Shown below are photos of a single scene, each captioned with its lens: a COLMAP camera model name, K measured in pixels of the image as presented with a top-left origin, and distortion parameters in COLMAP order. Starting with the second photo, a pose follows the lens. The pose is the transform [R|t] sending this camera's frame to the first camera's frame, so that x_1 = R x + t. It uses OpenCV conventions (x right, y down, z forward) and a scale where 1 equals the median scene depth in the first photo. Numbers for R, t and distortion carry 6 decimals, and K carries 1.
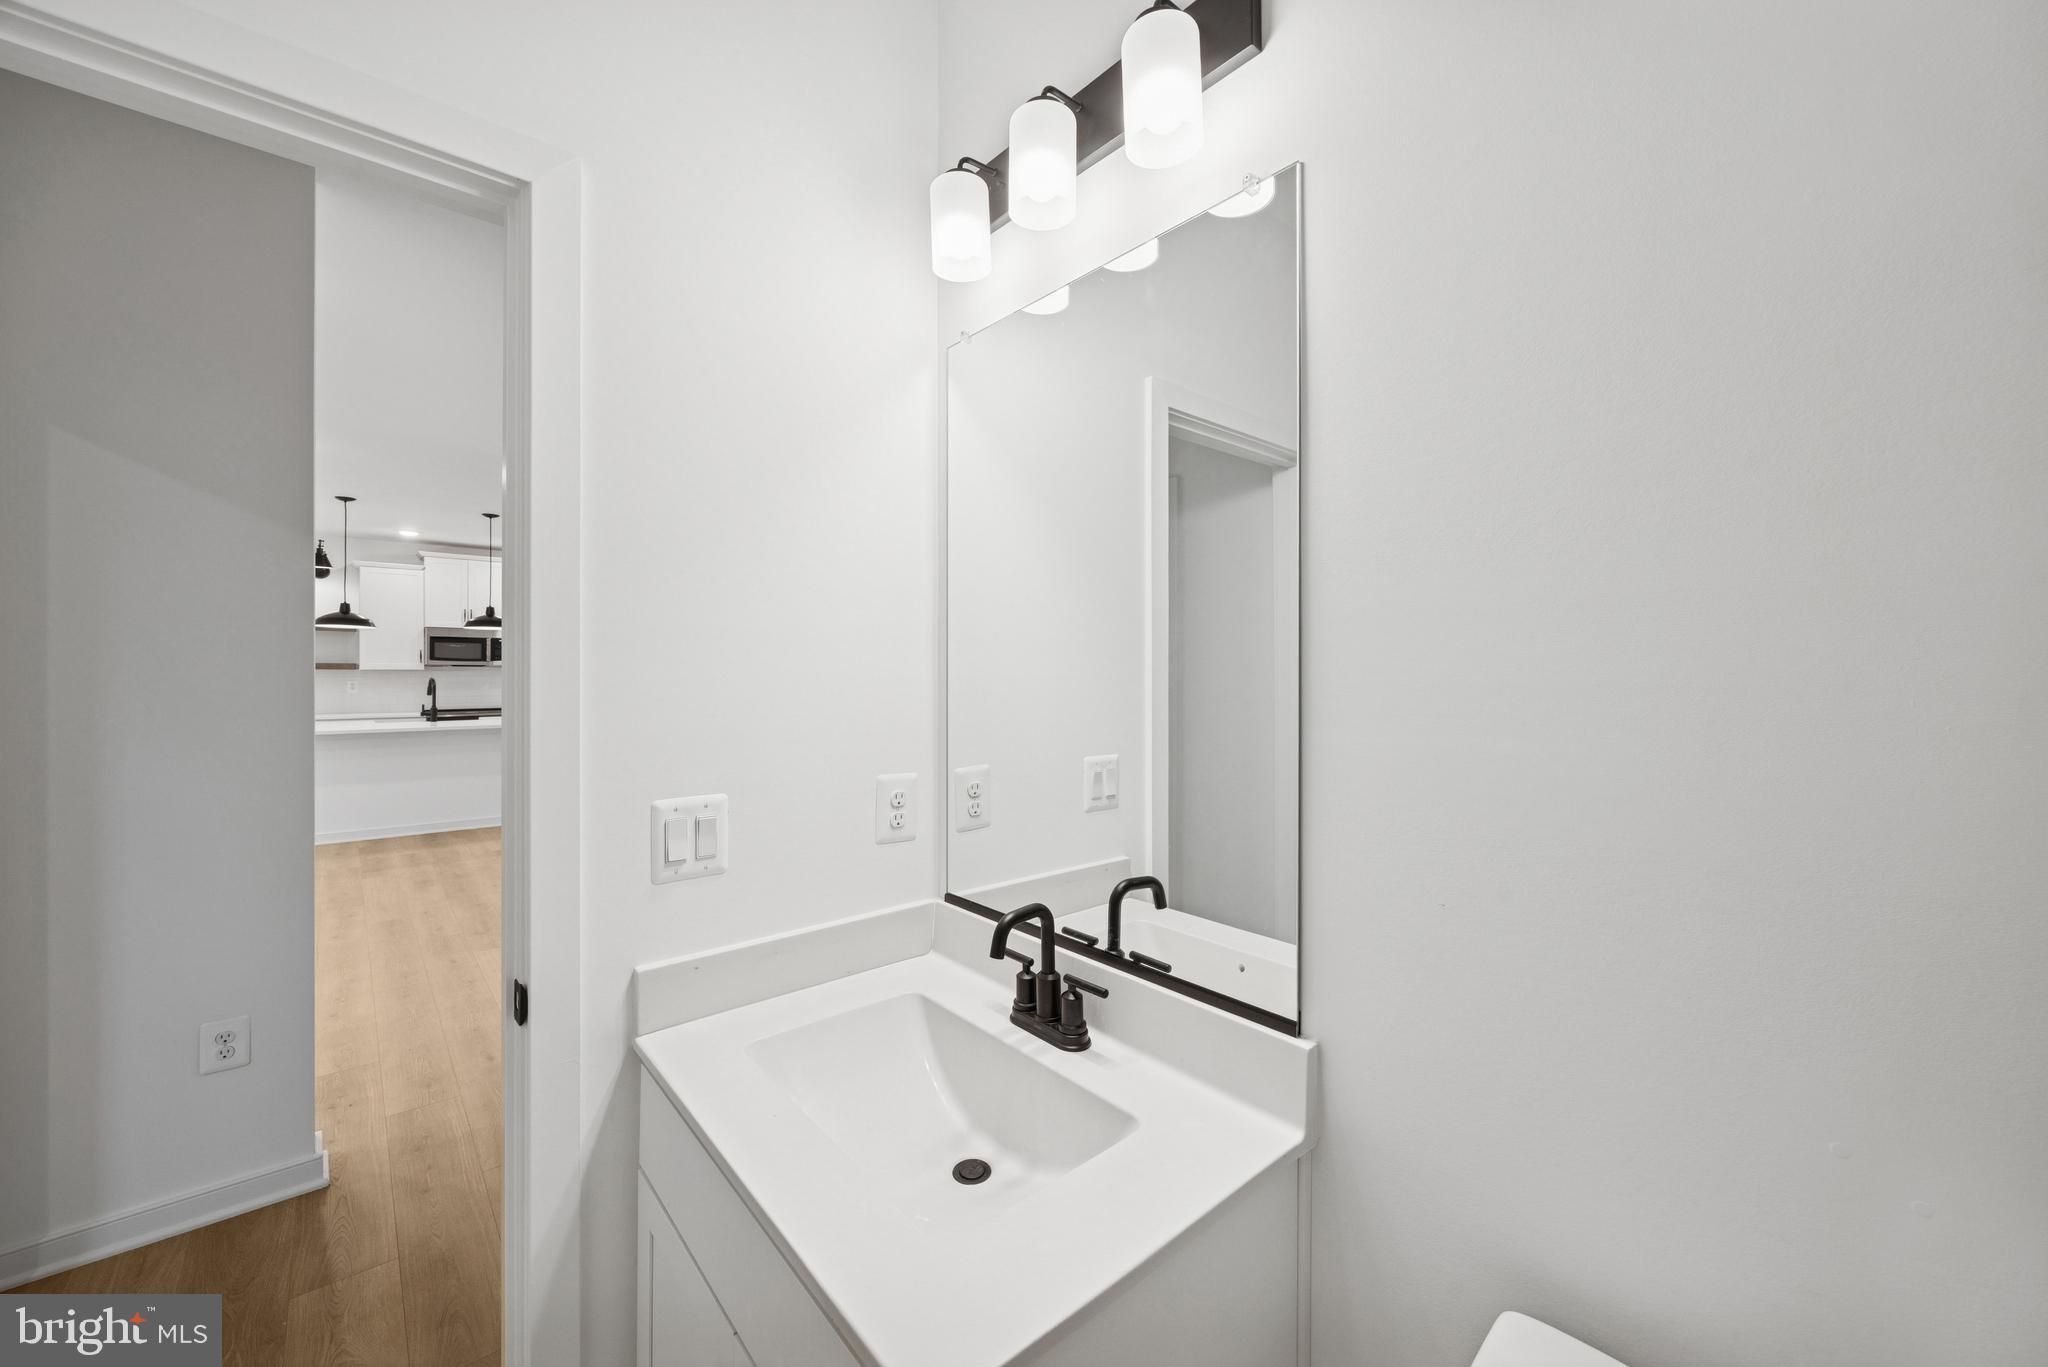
lens RADIAL K [[802.0, 0, 1021.9], [0, 802.0, 666.5], [0, 0, 1]] dist [-0.005638, 0.000756]
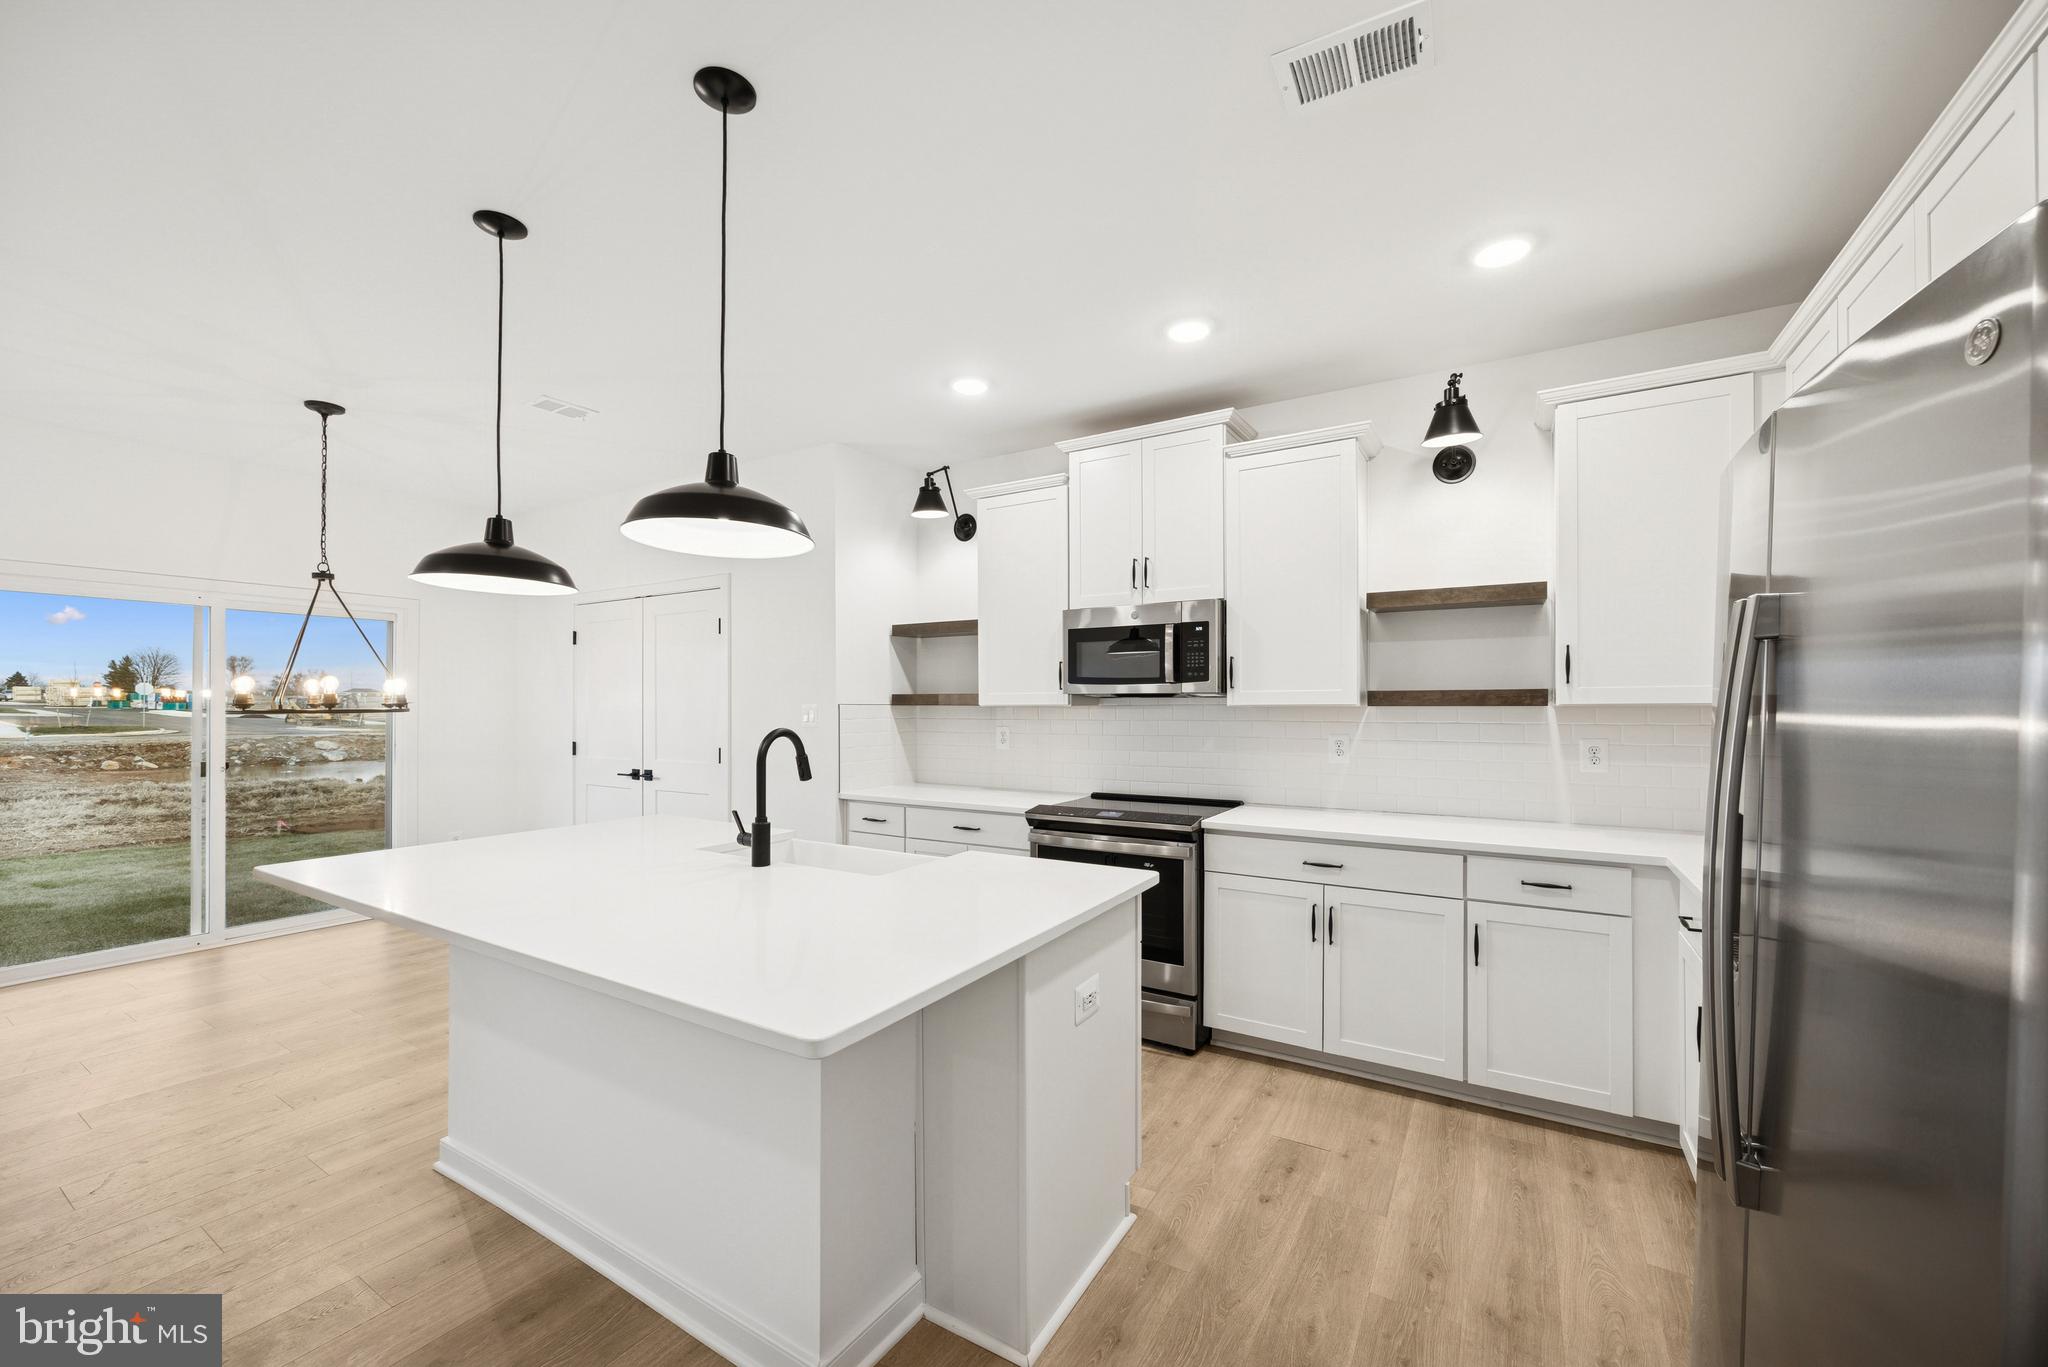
lens RADIAL K [[802.0, 0, 1042.8], [0, 802.0, 704.9], [0, 0, 1]] dist [-0.005638, 0.000756]
pose [[0.316402, -0.003936, -0.948617, -0.322921], [0.004684, 0.999986, -0.002587, 0.004935], [0.948614, -0.003625, 0.316416, 0.844581]]
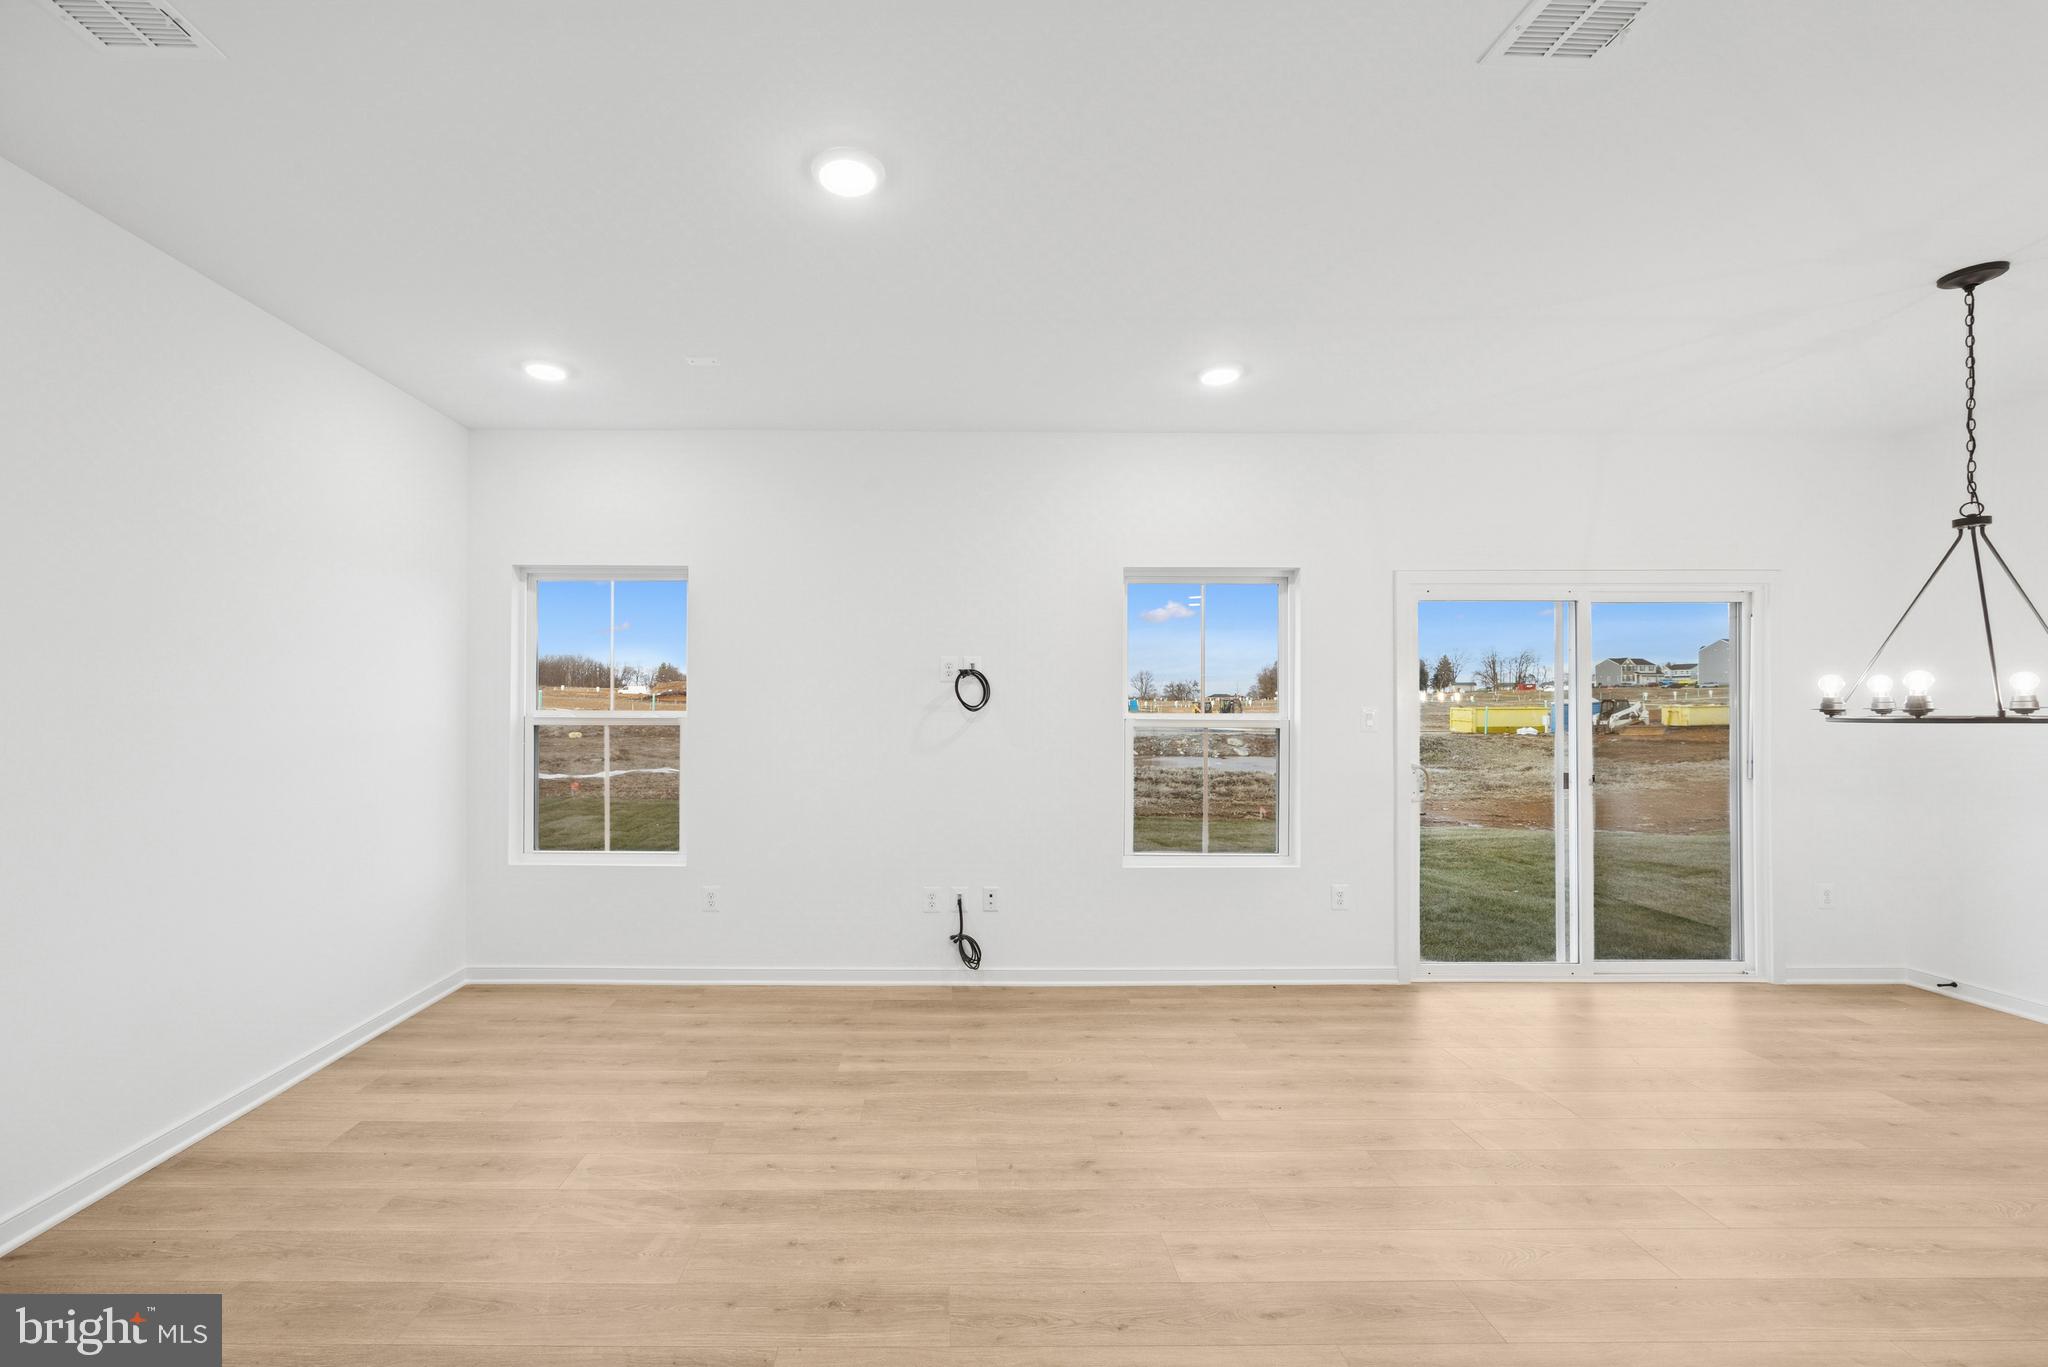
lens RADIAL K [[802.0, 0, 928.0], [0, 802.0, 702.2], [0, 0, 1]] dist [-0.005638, 0.000756]
pose [[-0.656621, -0.009671, -0.754159, -0.382153], [0.001171, 0.999904, -0.013841, 0.002732], [0.754220, -0.009971, -0.656546, 0.509367]]
